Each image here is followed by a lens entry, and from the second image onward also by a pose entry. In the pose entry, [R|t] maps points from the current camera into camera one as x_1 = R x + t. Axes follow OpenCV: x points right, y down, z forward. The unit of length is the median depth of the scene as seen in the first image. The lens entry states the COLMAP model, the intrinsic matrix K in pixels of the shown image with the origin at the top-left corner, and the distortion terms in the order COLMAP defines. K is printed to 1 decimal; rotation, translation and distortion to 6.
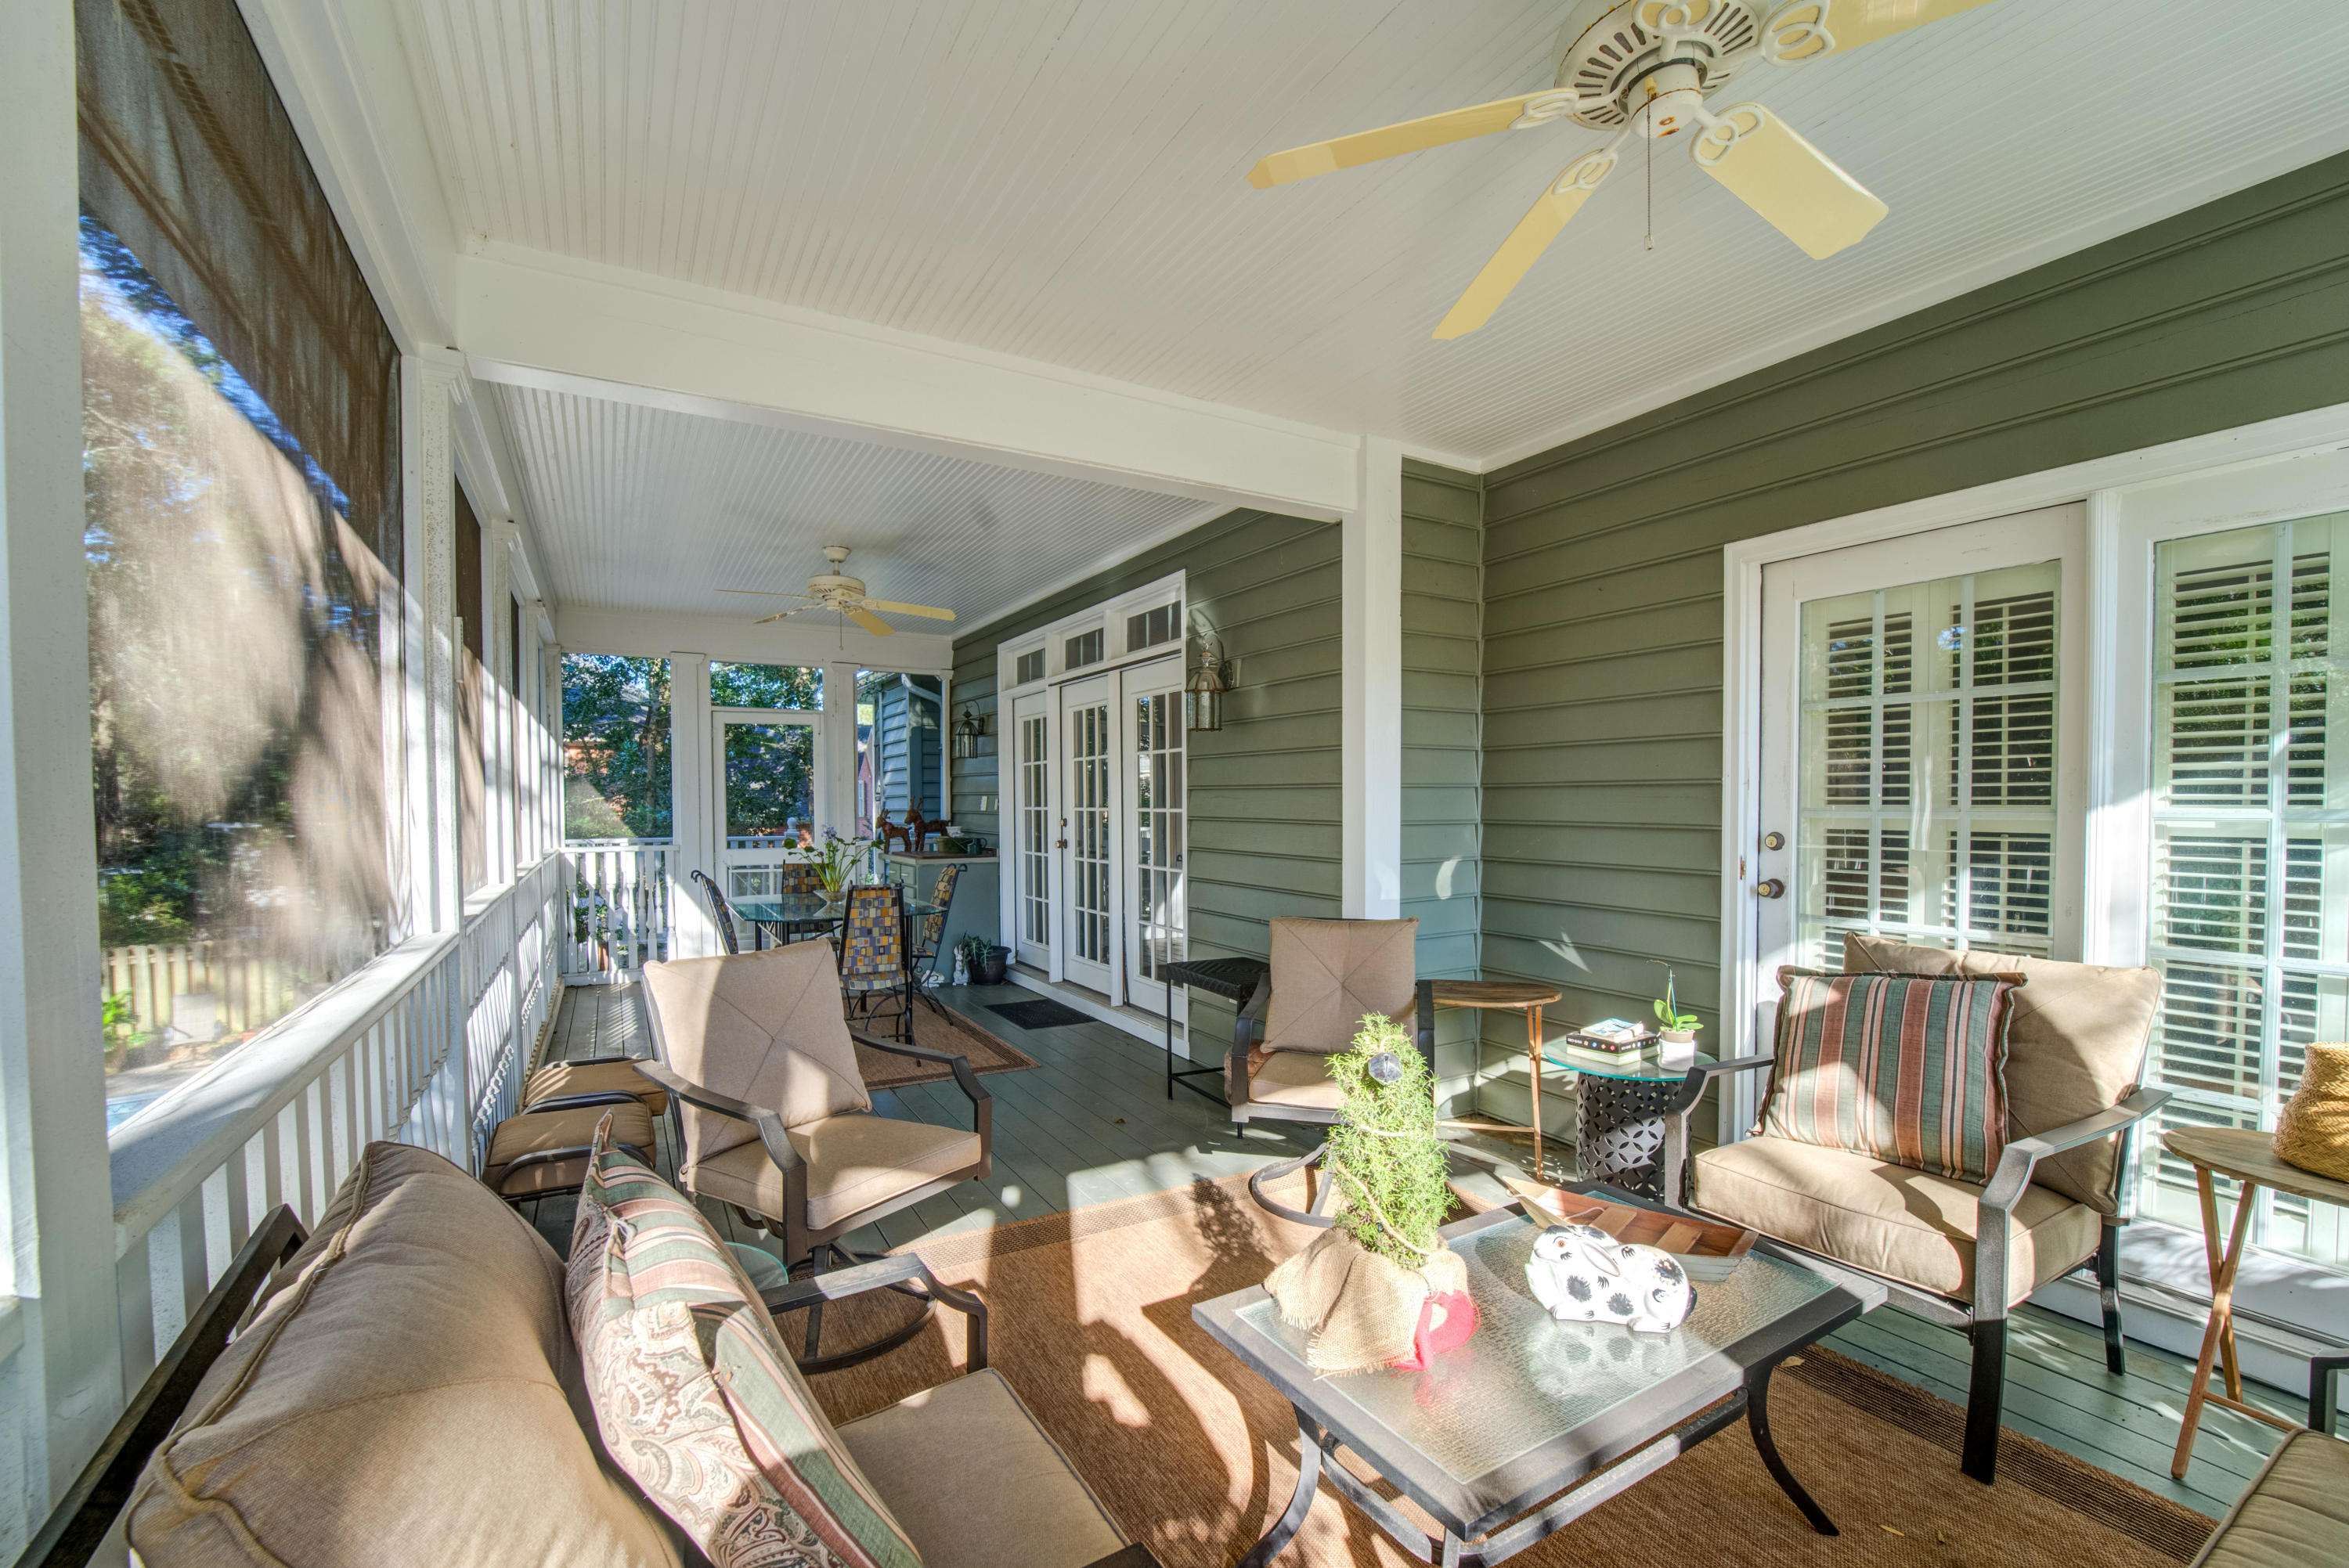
lens RADIAL K [[955.8, 0, 1173.6], [0, 955.8, 836.4], [0, 0, 1]] dist [-0.001441, -0.000010]
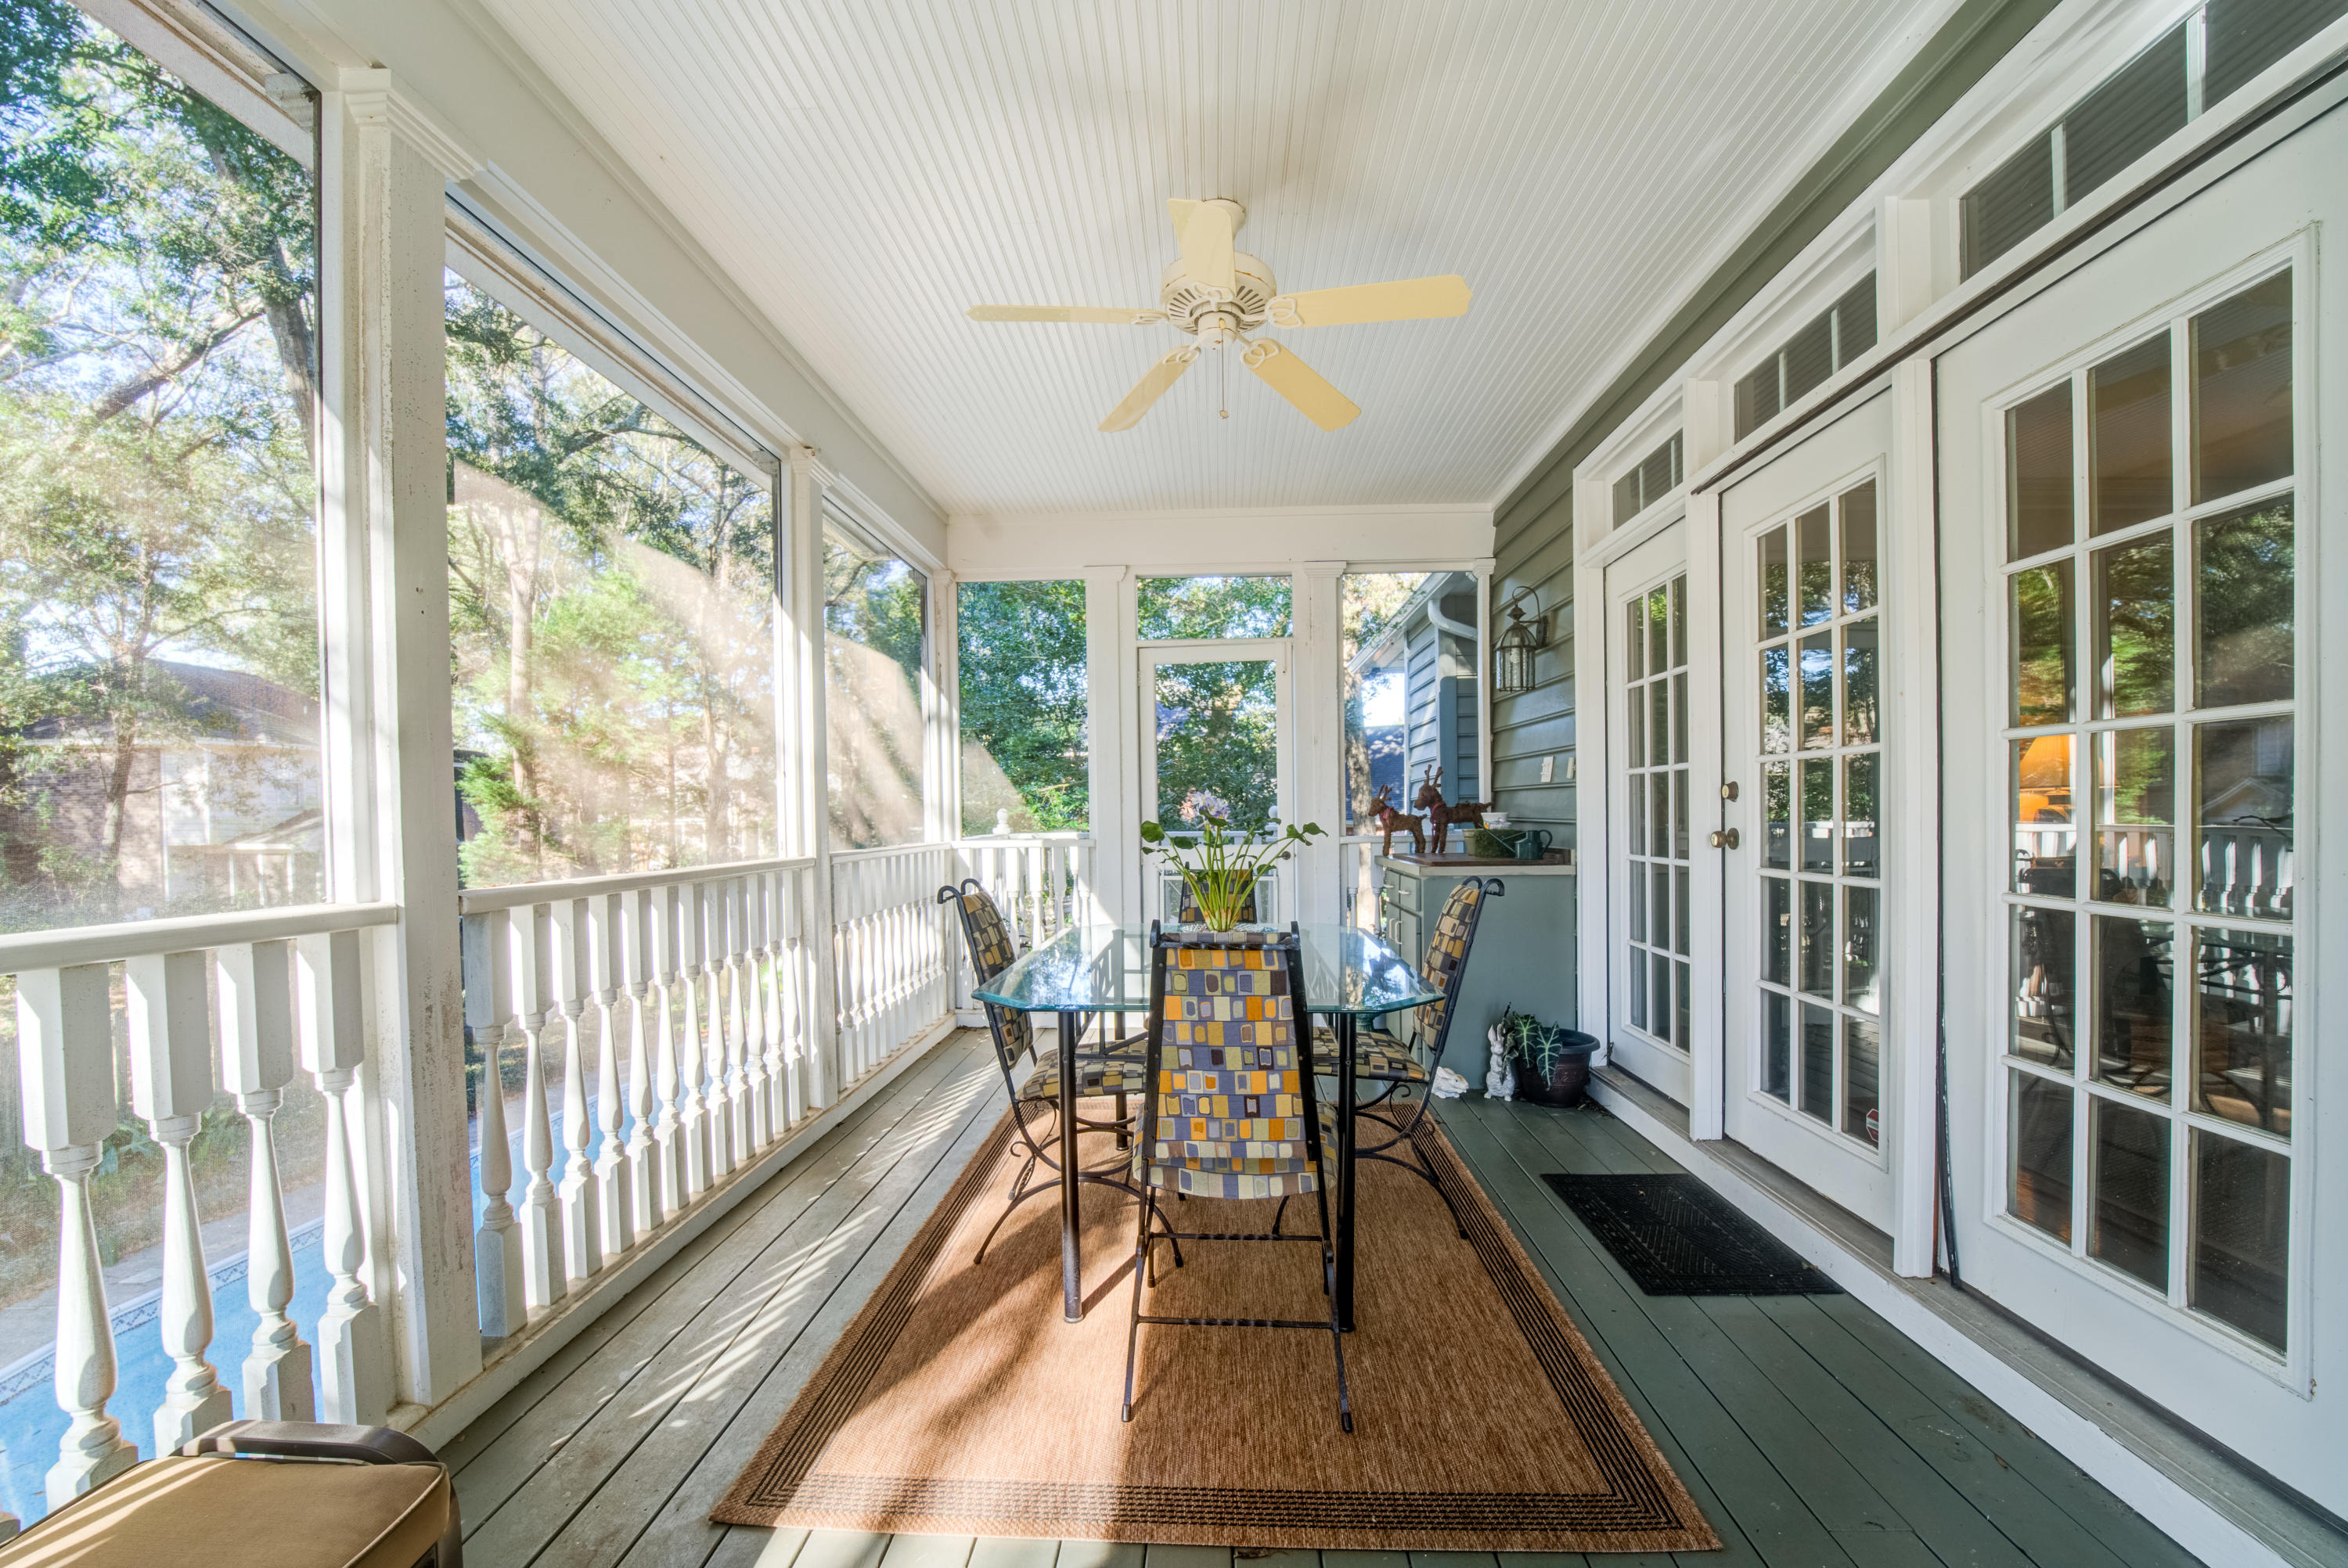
lens RADIAL K [[955.3, 0, 1173.1], [0, 955.3, 836.4], [0, 0, 1]] dist [-0.001441, -0.000010]
pose [[0.839719, 0.002694, -0.543014, -0.086184], [-0.005890, 0.999974, -0.004146, 0.009667], [0.542989, 0.006680, 0.839713, 0.452869]]
